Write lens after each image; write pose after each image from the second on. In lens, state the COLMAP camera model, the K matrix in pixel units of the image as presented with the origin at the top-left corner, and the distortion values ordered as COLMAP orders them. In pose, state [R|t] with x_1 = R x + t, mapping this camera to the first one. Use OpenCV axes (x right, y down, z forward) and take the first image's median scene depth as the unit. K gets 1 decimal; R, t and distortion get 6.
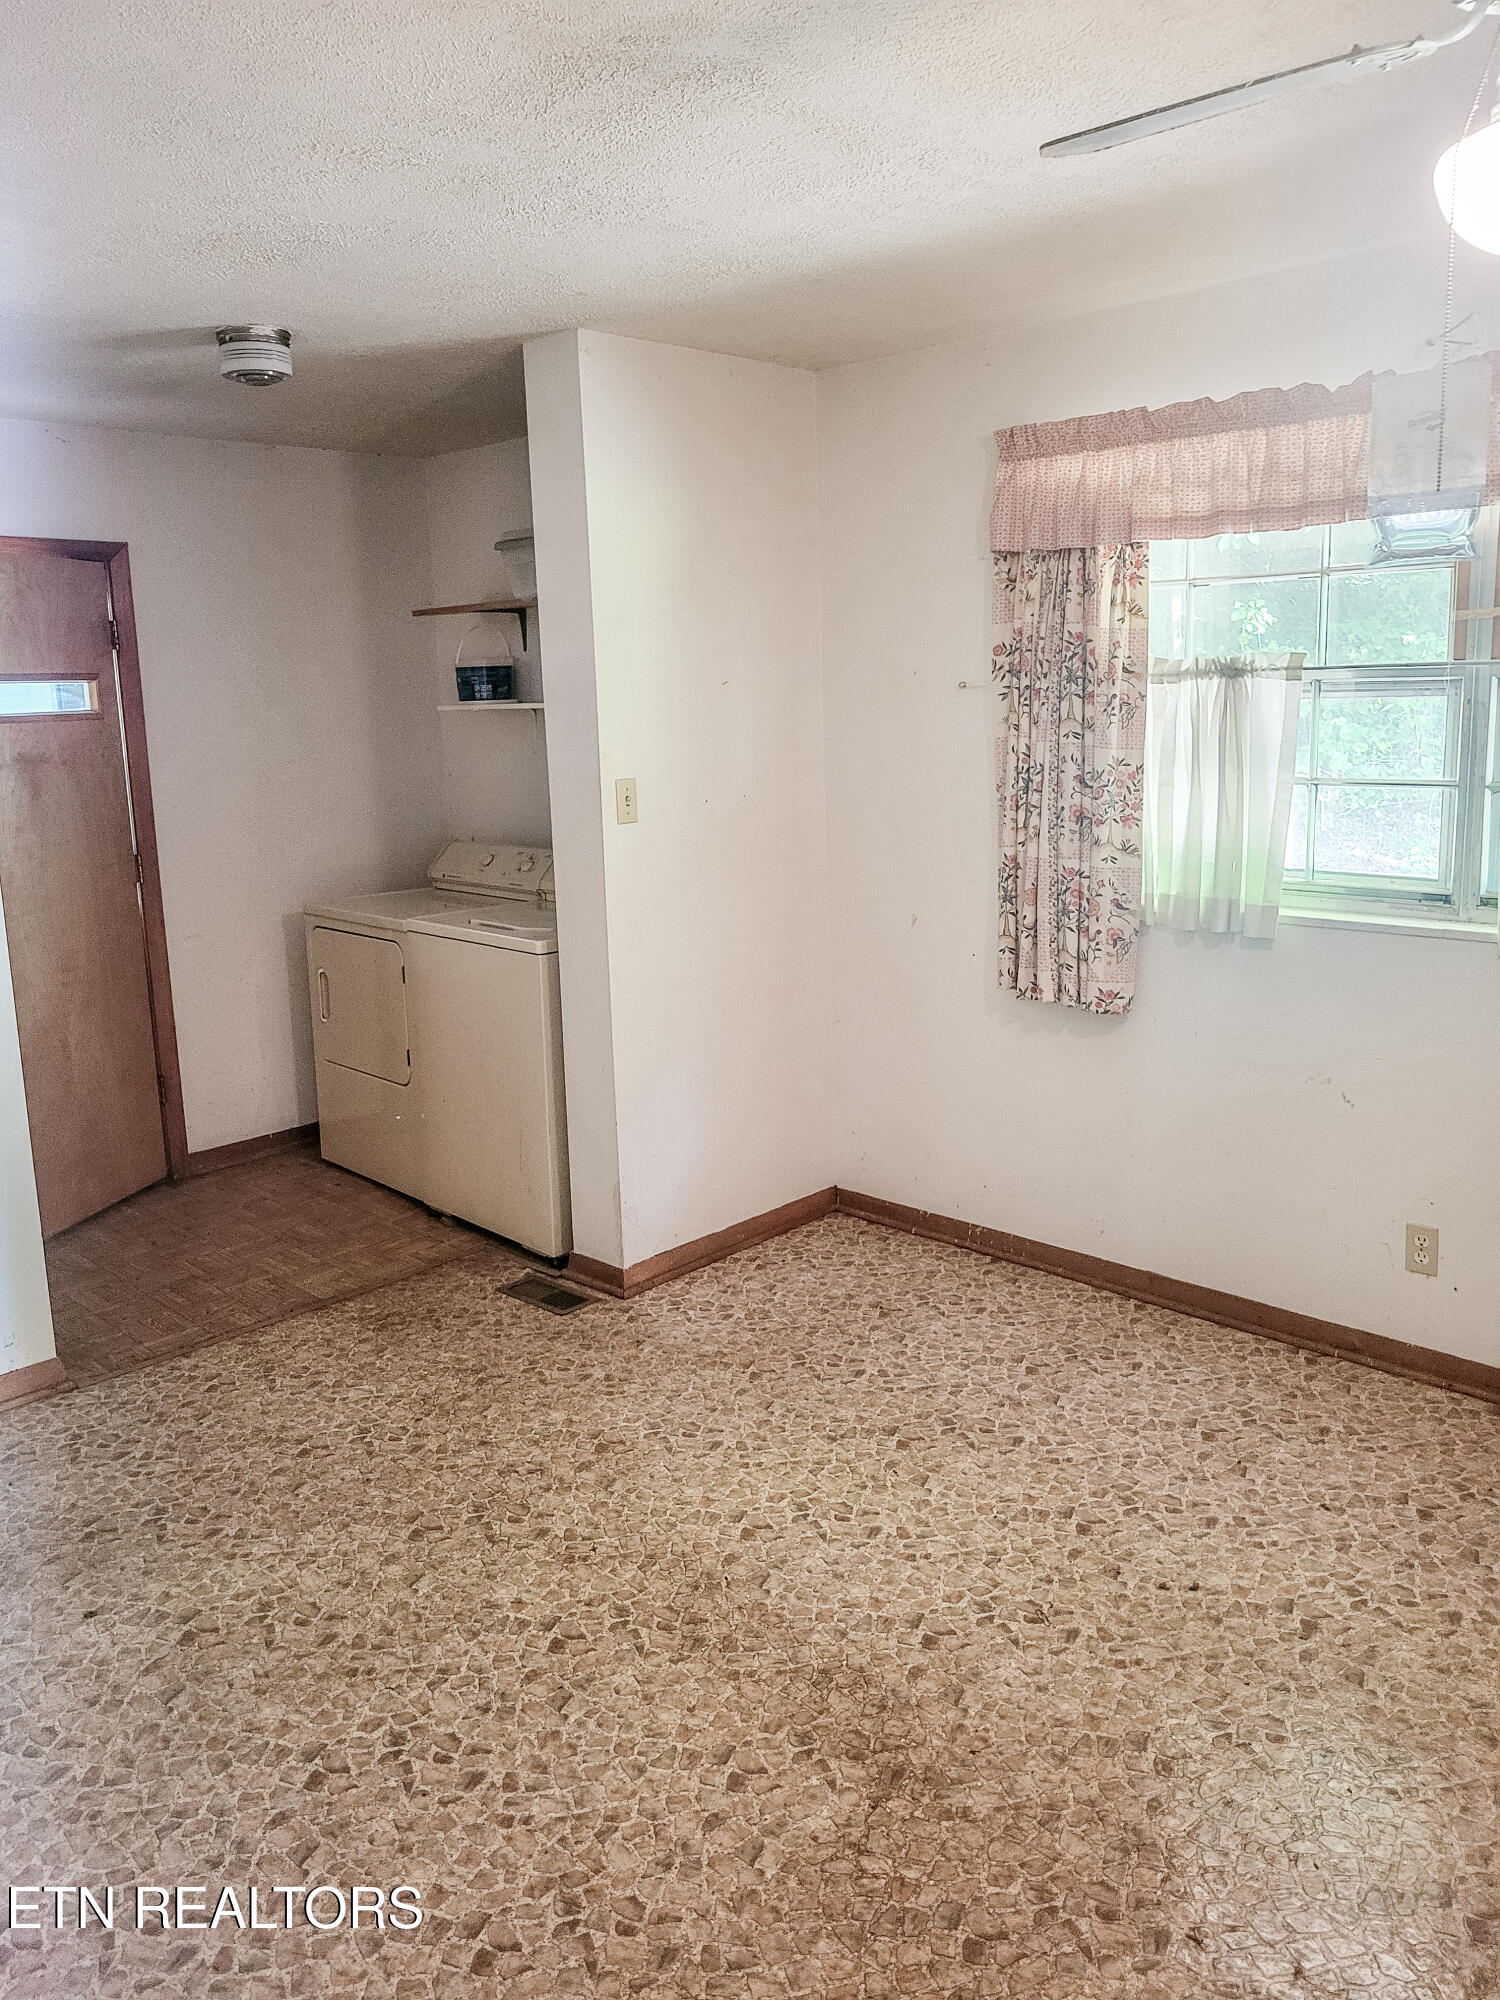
lens RADIAL K [[1535.4, 0, 750.3], [0, 1535.4, 997.3], [0, 0, 1]] dist [0.001168, -0.002181]
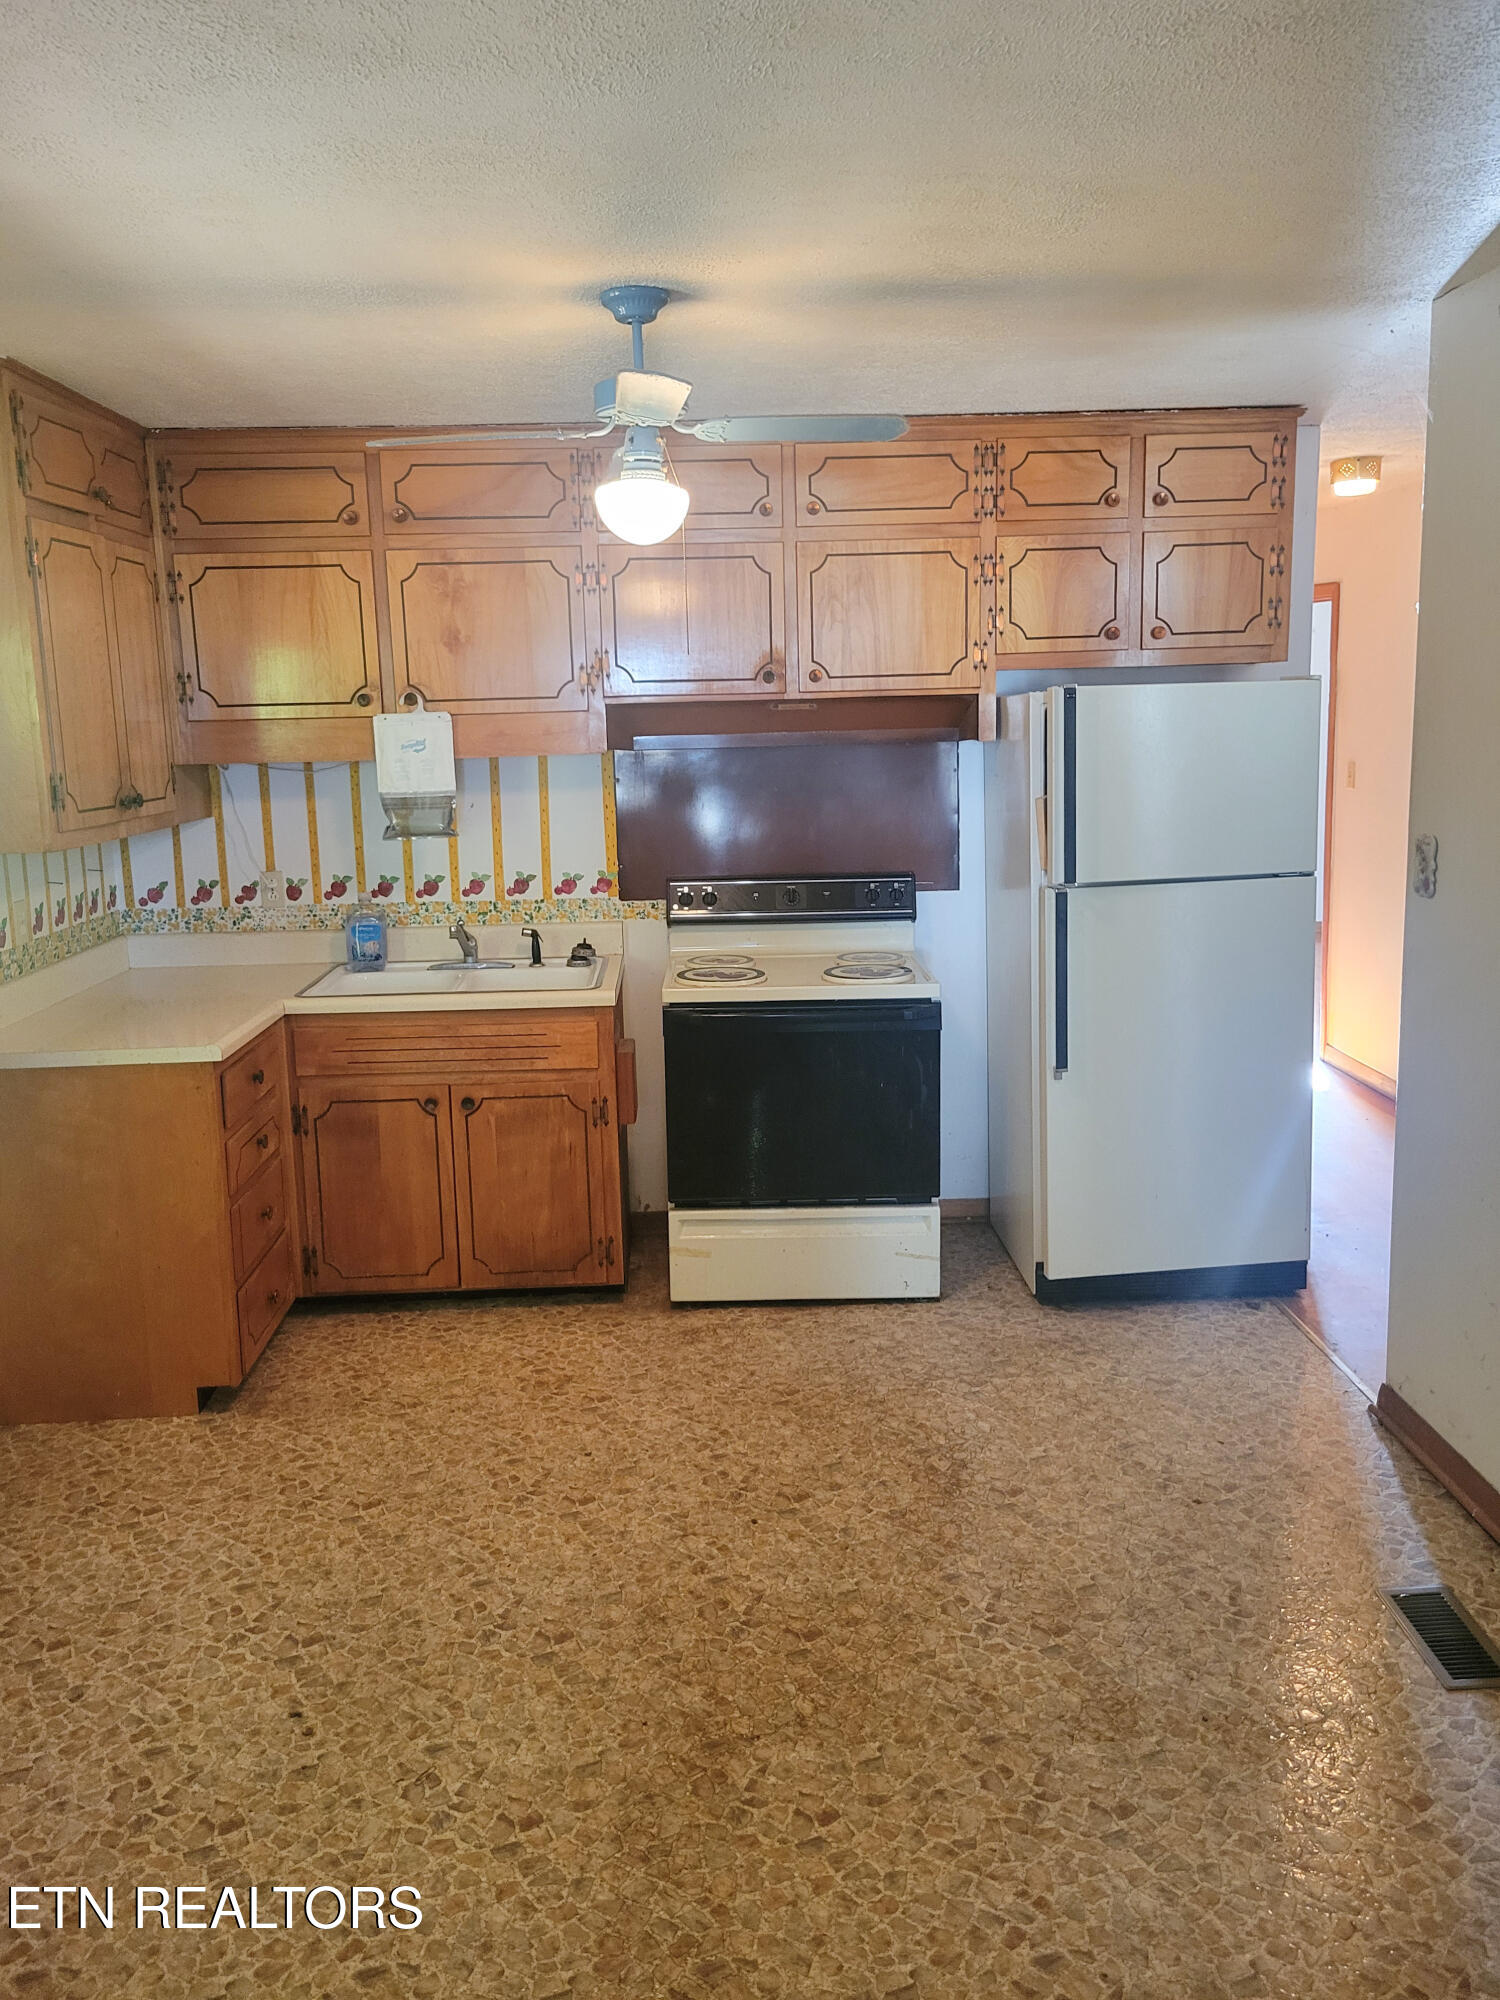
lens RADIAL K [[1535.4, 0, 747.6], [0, 1535.4, 995.6], [0, 0, 1]] dist [0.001168, -0.002181]
pose [[-0.735761, -0.072510, 0.673348, -0.624958], [0.191277, 0.931523, 0.309318, -0.322554], [-0.649668, 0.356380, -0.671509, 1.551885]]
